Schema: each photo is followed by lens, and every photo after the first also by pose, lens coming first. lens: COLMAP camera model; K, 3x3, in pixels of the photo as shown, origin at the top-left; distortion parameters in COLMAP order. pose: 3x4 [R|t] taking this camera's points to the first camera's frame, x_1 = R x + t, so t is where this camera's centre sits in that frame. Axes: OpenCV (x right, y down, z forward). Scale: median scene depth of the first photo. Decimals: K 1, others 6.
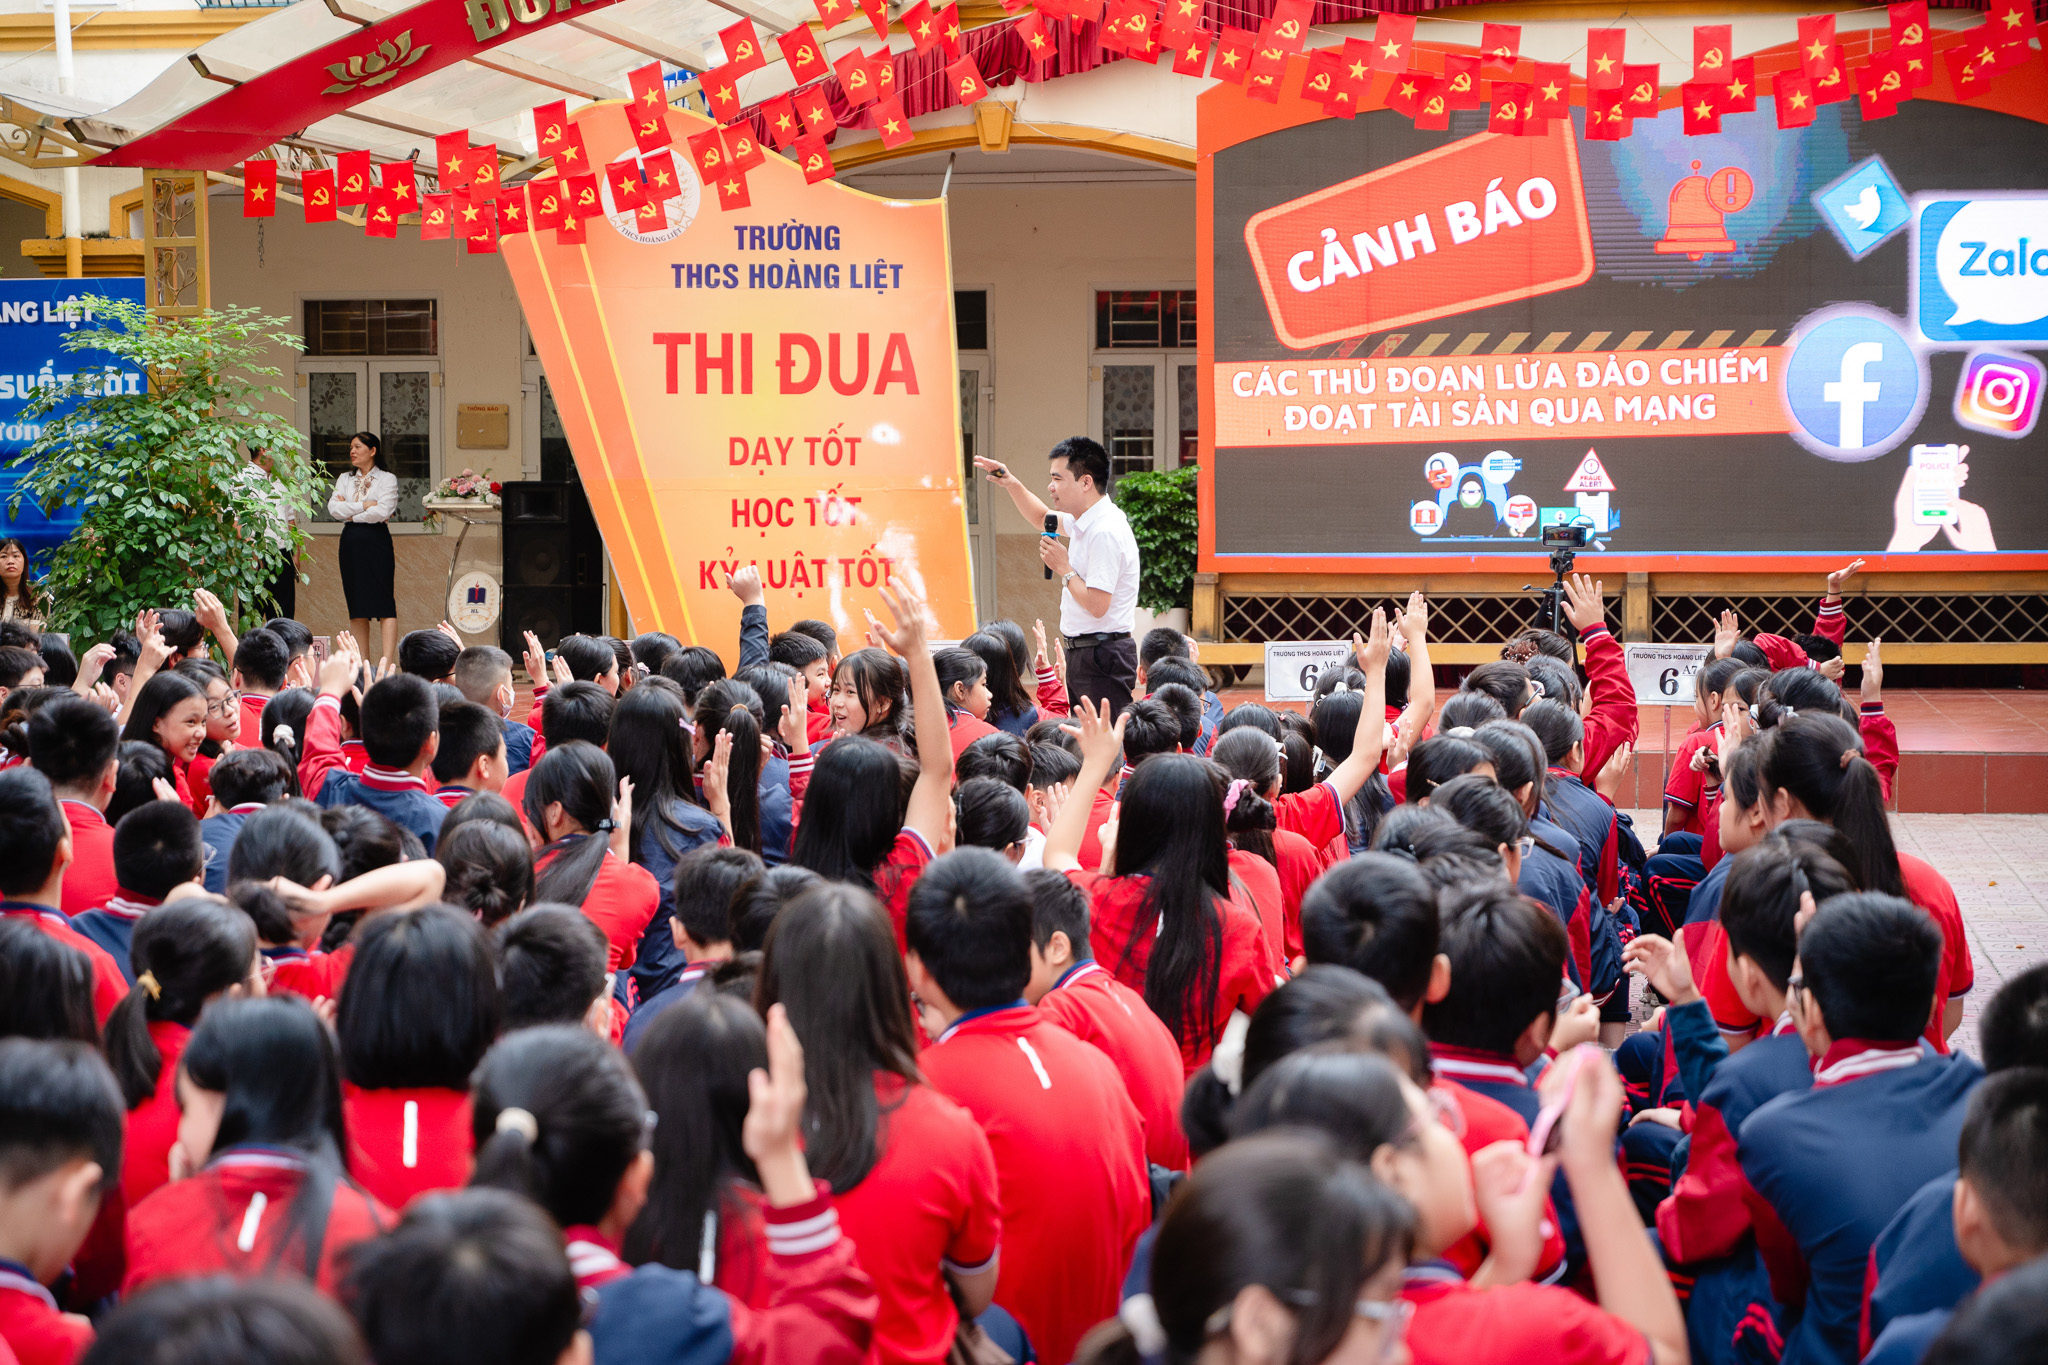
lens RADIAL K [[3951.0, 0, 1011.5], [0, 3951.0, 675.9], [0, 0, 1]] dist [0.019233, 0.000000]
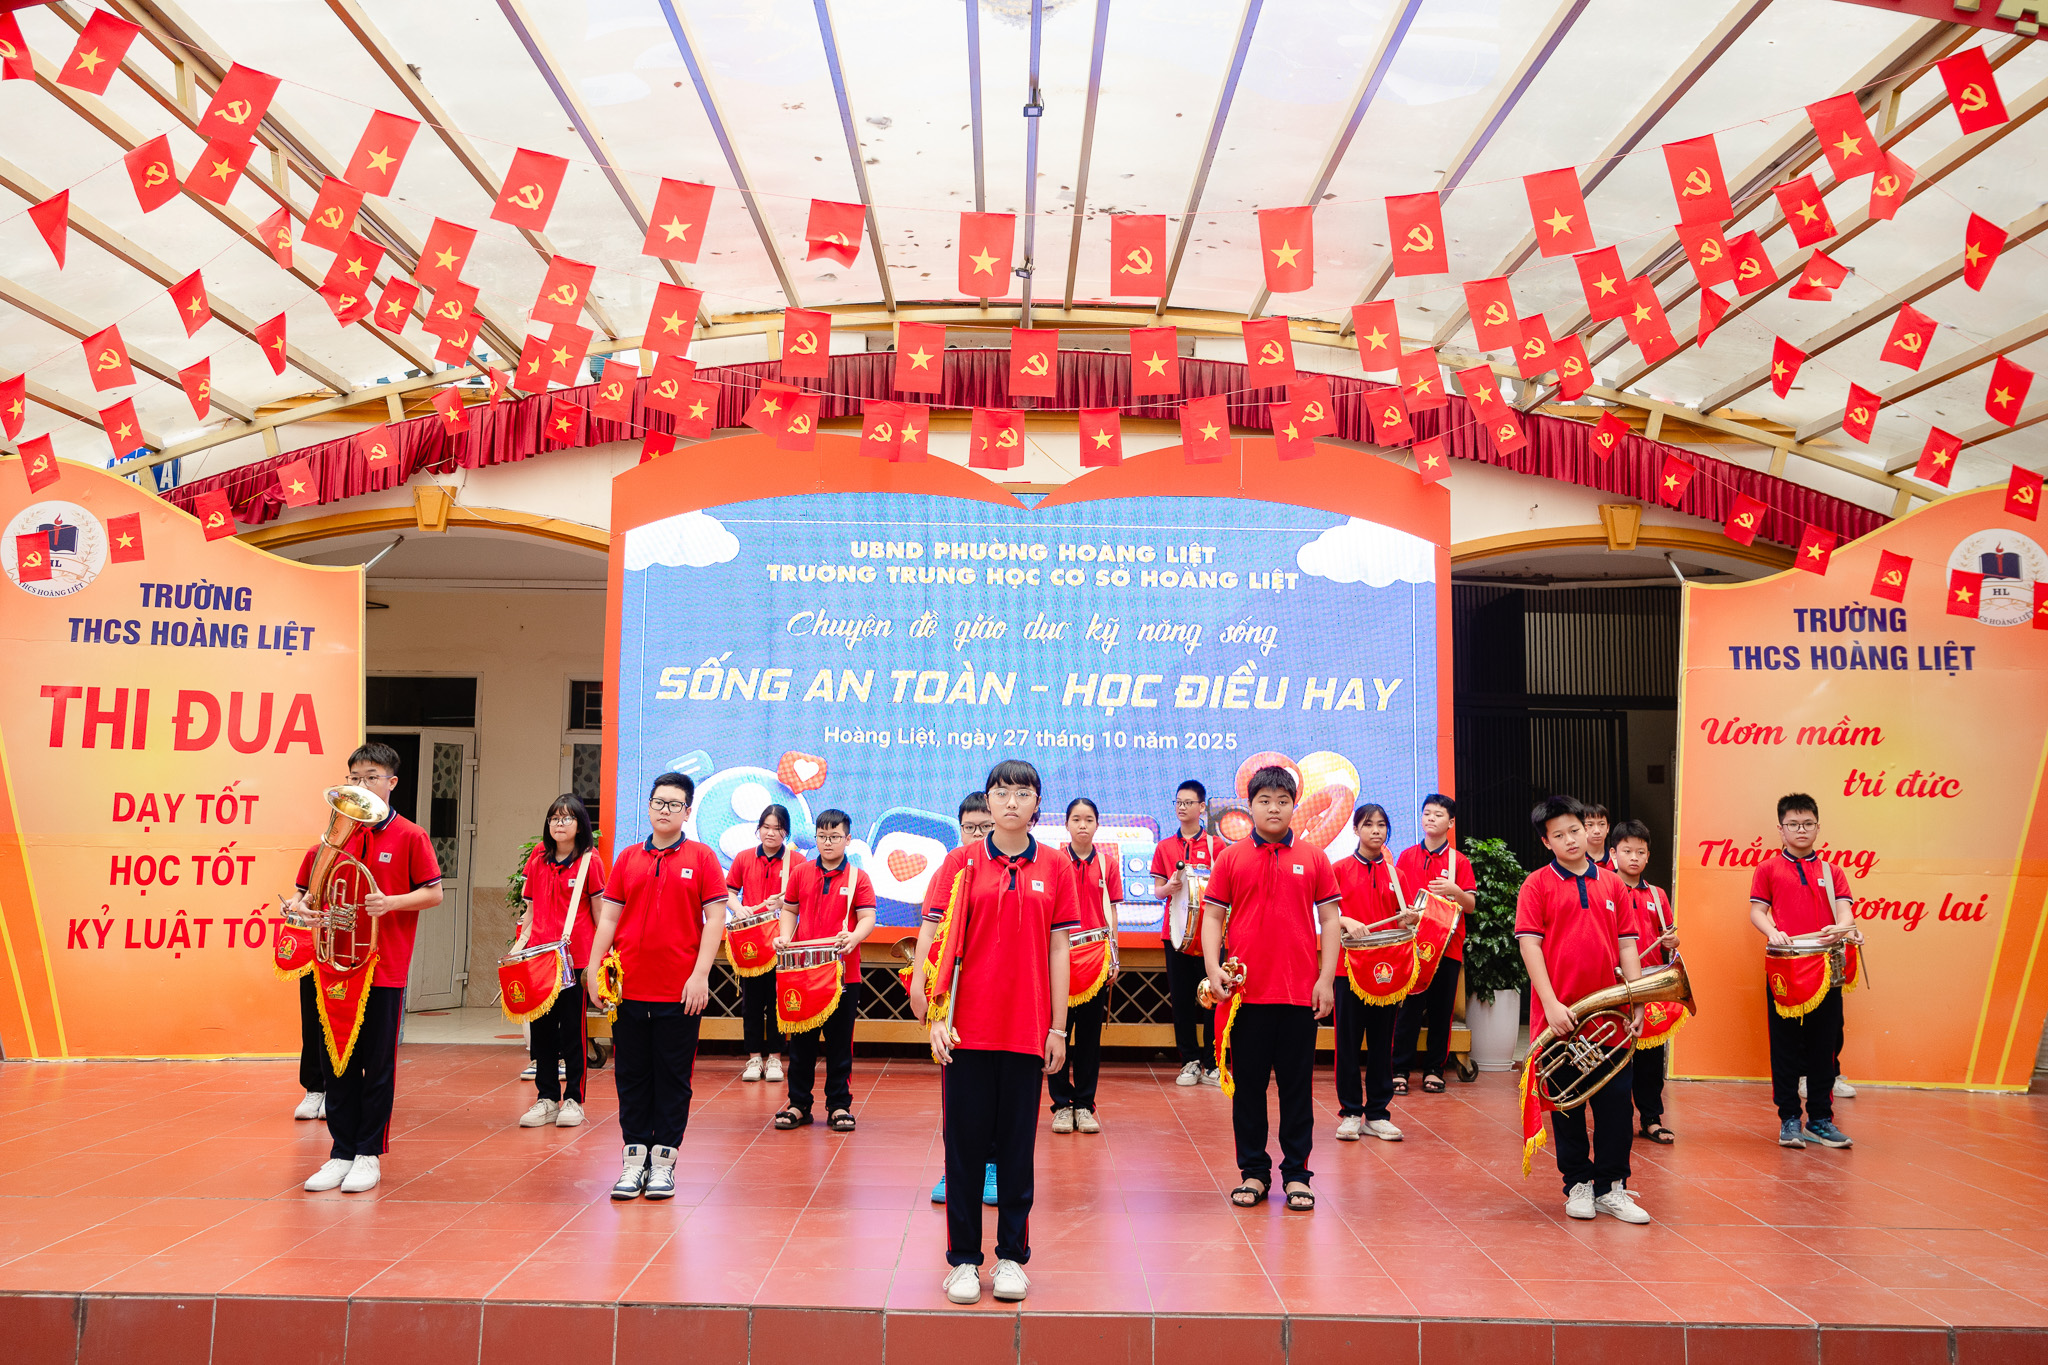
lens RADIAL K [[1583.0, 0, 1011.9], [0, 1583.0, 681.6], [0, 0, 1]] dist [-0.000728, 0.006364]
pose [[0.988503, 0.034878, 0.147124, 0.090736], [-0.012961, 0.988996, -0.147376, -0.032458], [-0.150645, 0.143775, 0.978077, 0.575574]]
